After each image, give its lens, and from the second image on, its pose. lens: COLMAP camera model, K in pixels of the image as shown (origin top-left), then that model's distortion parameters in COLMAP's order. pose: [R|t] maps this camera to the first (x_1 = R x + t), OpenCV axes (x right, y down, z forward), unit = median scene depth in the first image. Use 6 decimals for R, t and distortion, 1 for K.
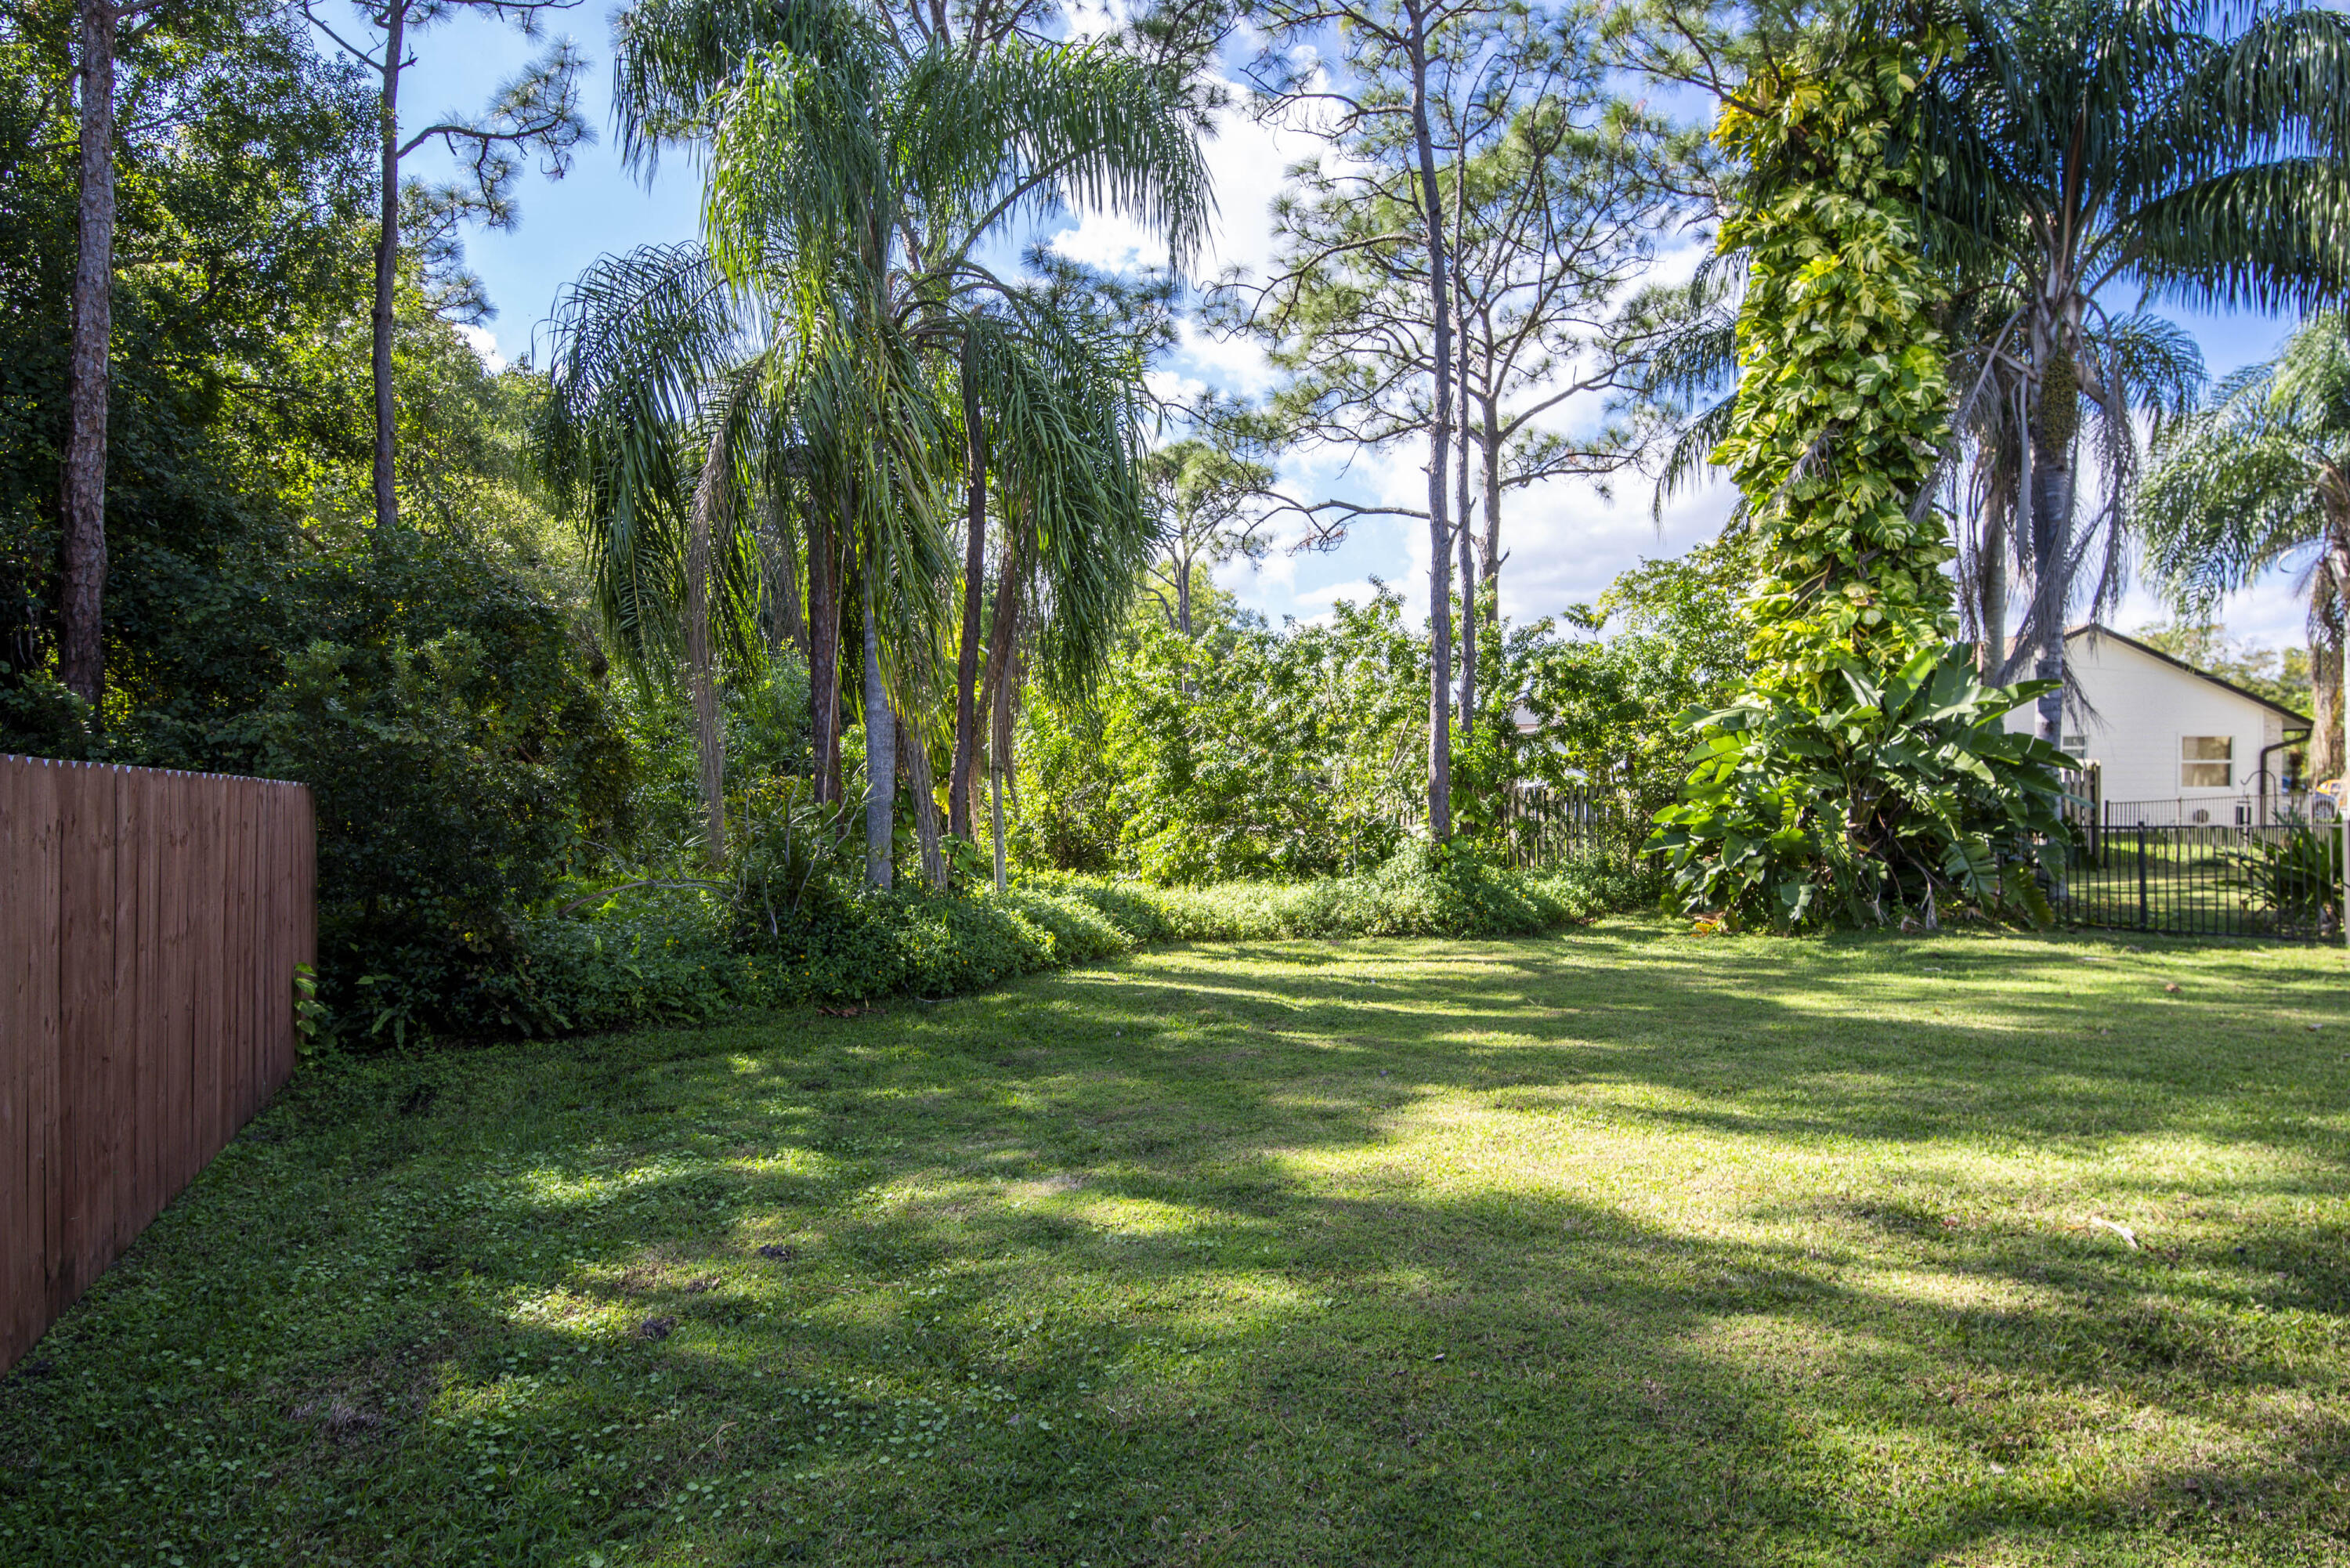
lens RADIAL K [[1282.4, 0, 1175.0], [0, 1282.4, 784.0], [0, 0, 1]] dist [0.032159, -0.010550]
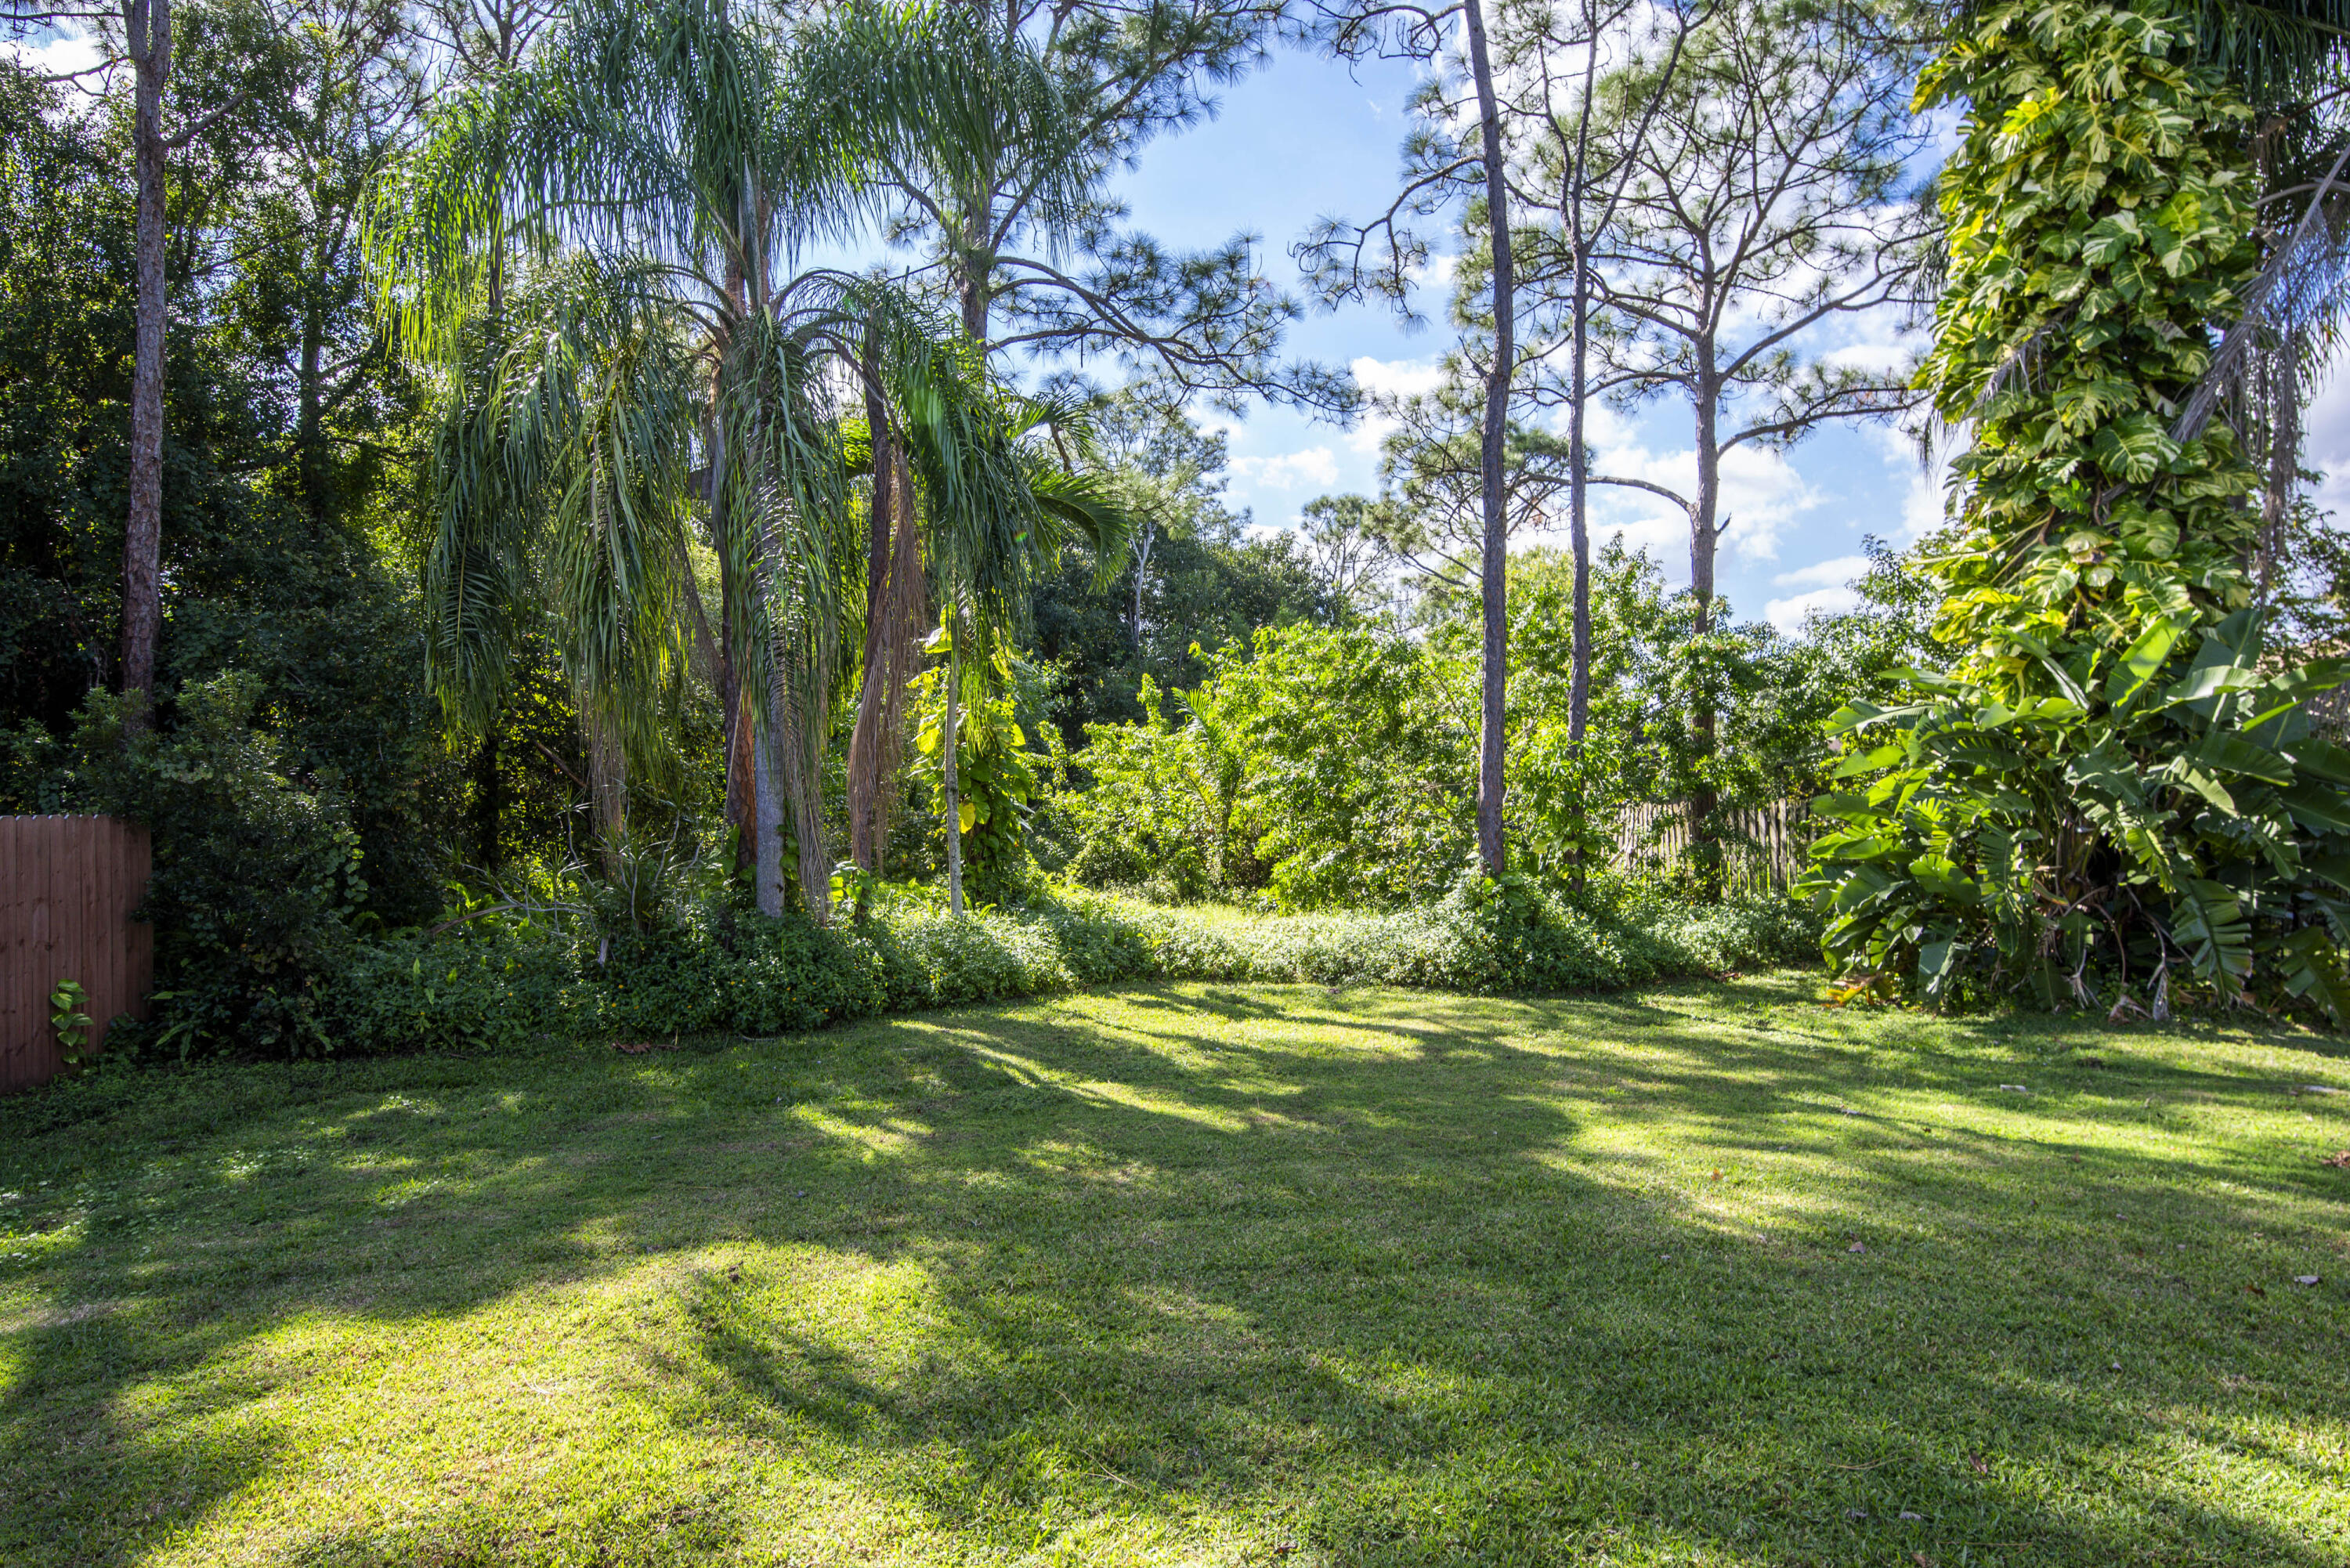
lens RADIAL K [[1282.4, 0, 1175.0], [0, 1282.4, 784.0], [0, 0, 1]] dist [0.032159, -0.010550]
pose [[0.941011, 0.000237, -0.338377, 0.294373], [-0.000244, 1.000000, 0.000021, -0.013988], [0.338377, 0.000063, 0.941011, 0.142039]]
